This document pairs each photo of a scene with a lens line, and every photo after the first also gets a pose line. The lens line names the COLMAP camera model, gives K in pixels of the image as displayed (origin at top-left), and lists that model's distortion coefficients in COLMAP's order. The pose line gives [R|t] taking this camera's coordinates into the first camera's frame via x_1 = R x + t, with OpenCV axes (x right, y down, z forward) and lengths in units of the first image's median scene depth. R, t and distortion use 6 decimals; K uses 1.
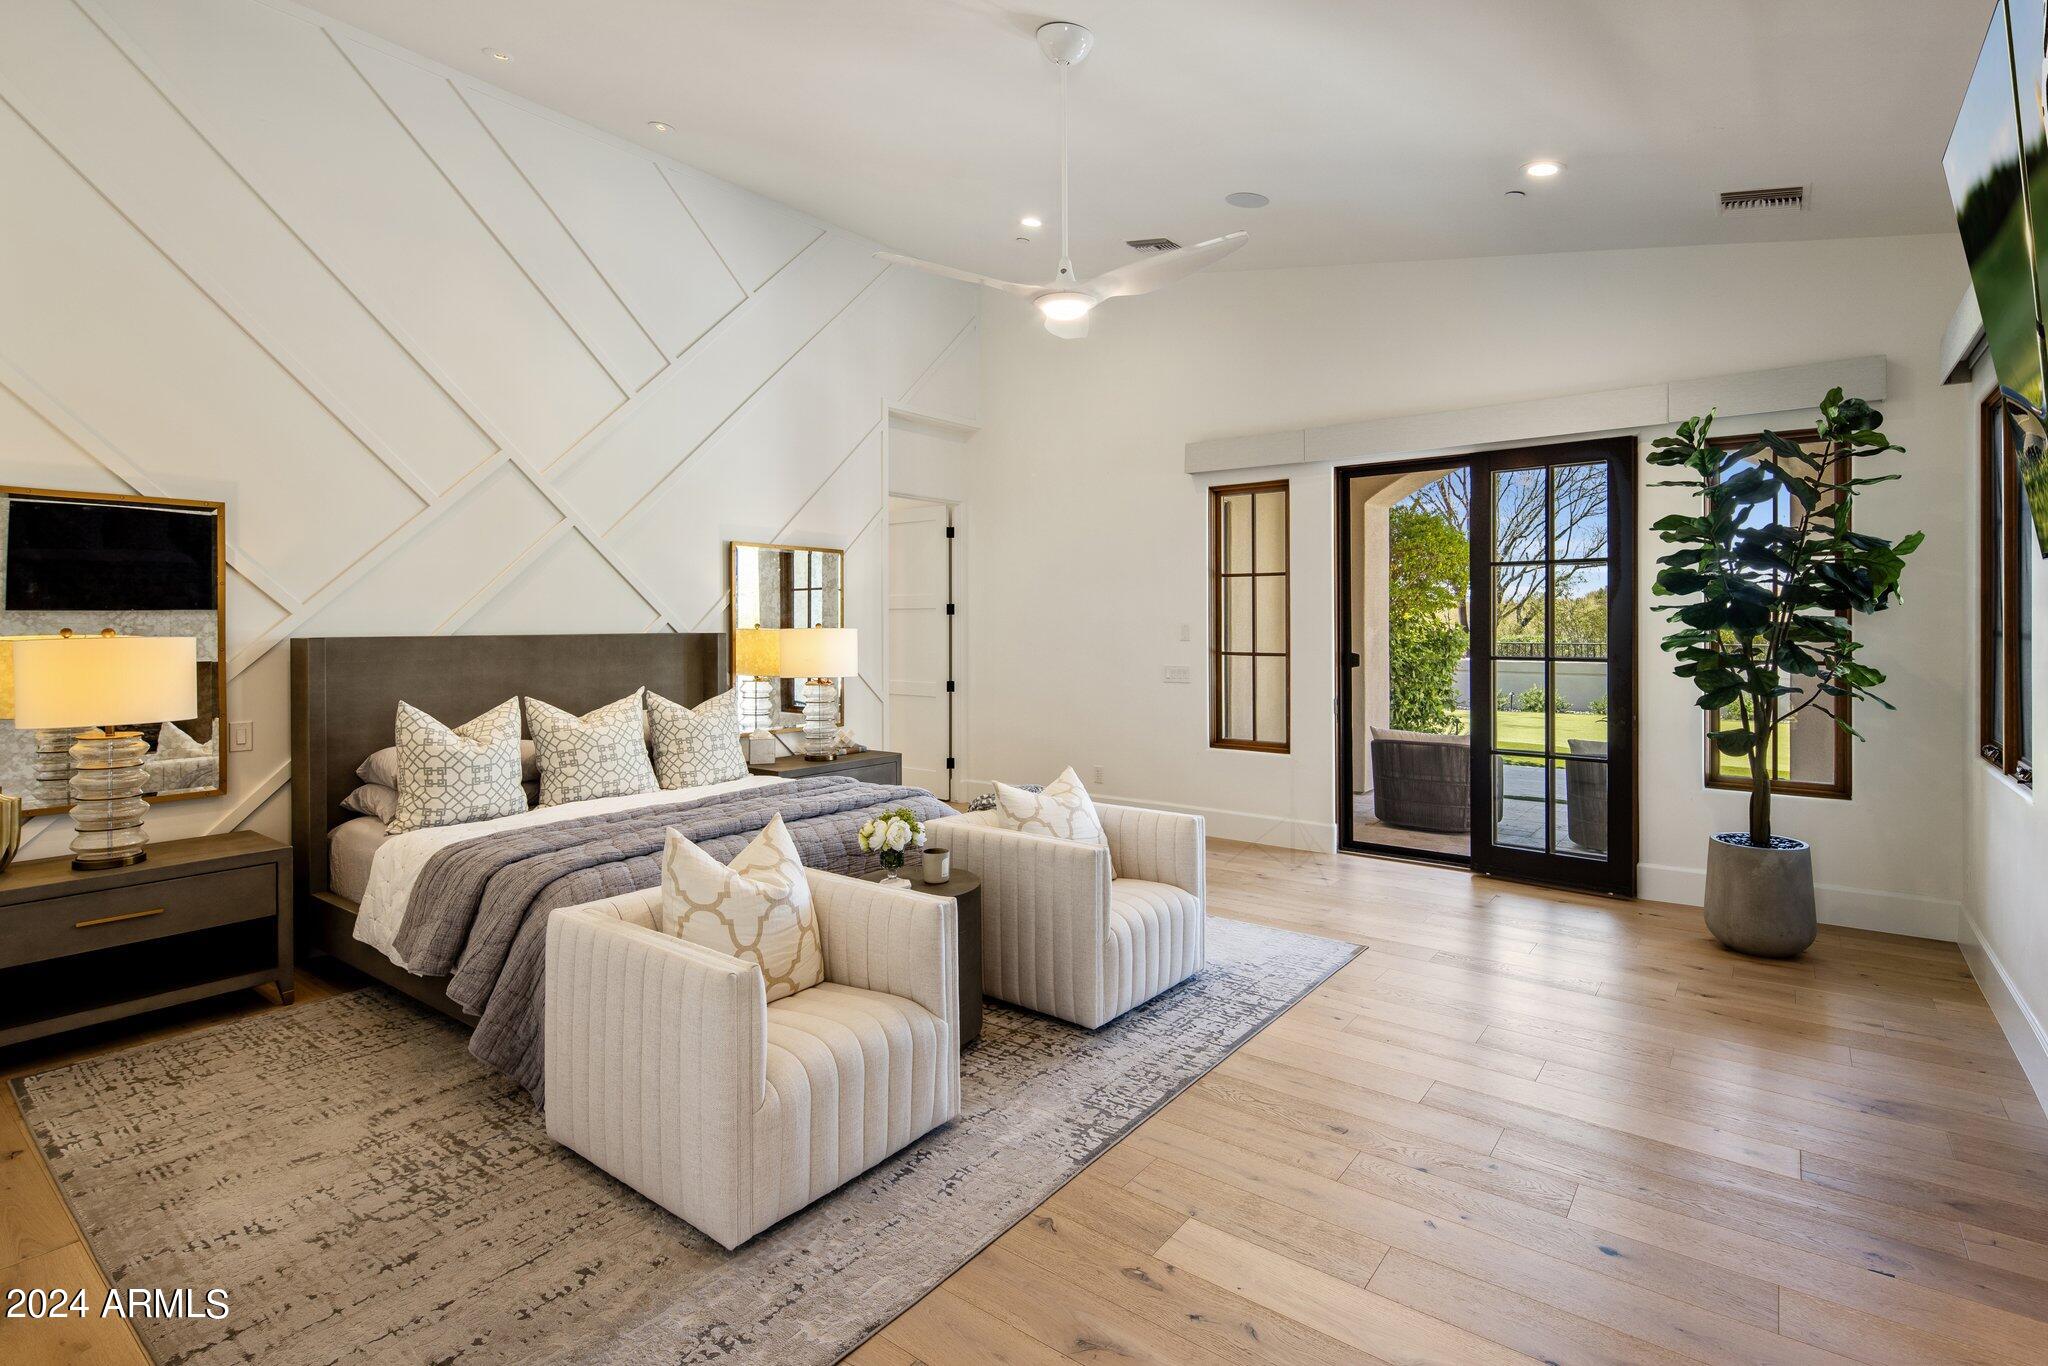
lens RADIAL K [[989.6, 0, 1020.4], [0, 989.6, 623.5], [0, 0, 1]] dist [0.000613, -0.000316]
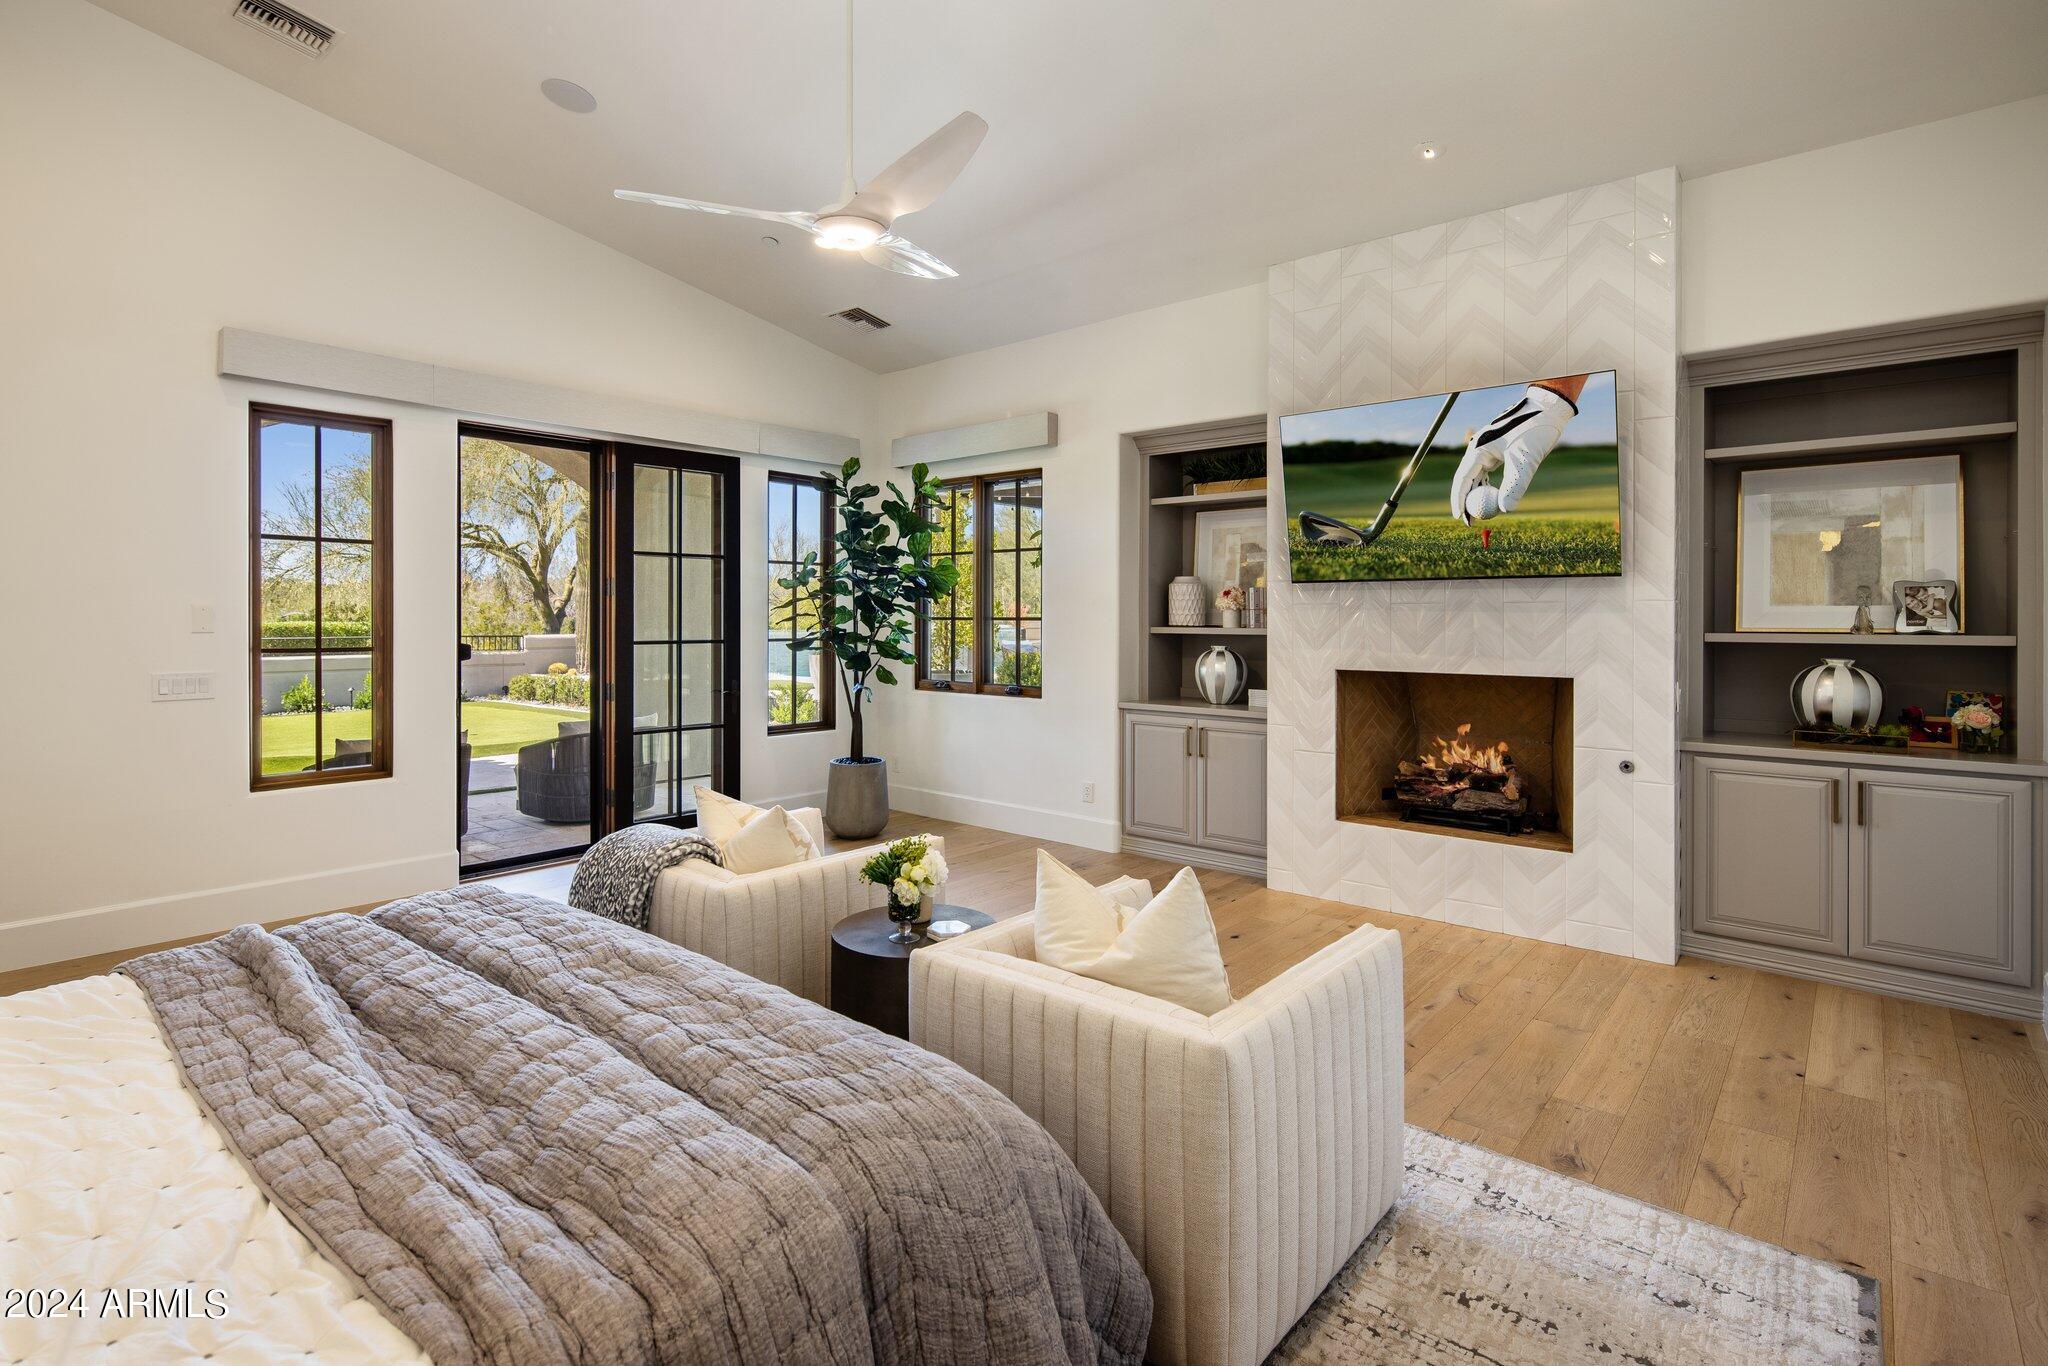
lens RADIAL K [[989.6, 0, 1020.4], [0, 989.6, 623.5], [0, 0, 1]] dist [0.000613, -0.000316]
pose [[0.054202, -0.006064, 0.998512, -0.547638], [0.000374, 0.999982, 0.006052, 0.009393], [-0.998530, 0.000046, 0.054204, 0.543046]]
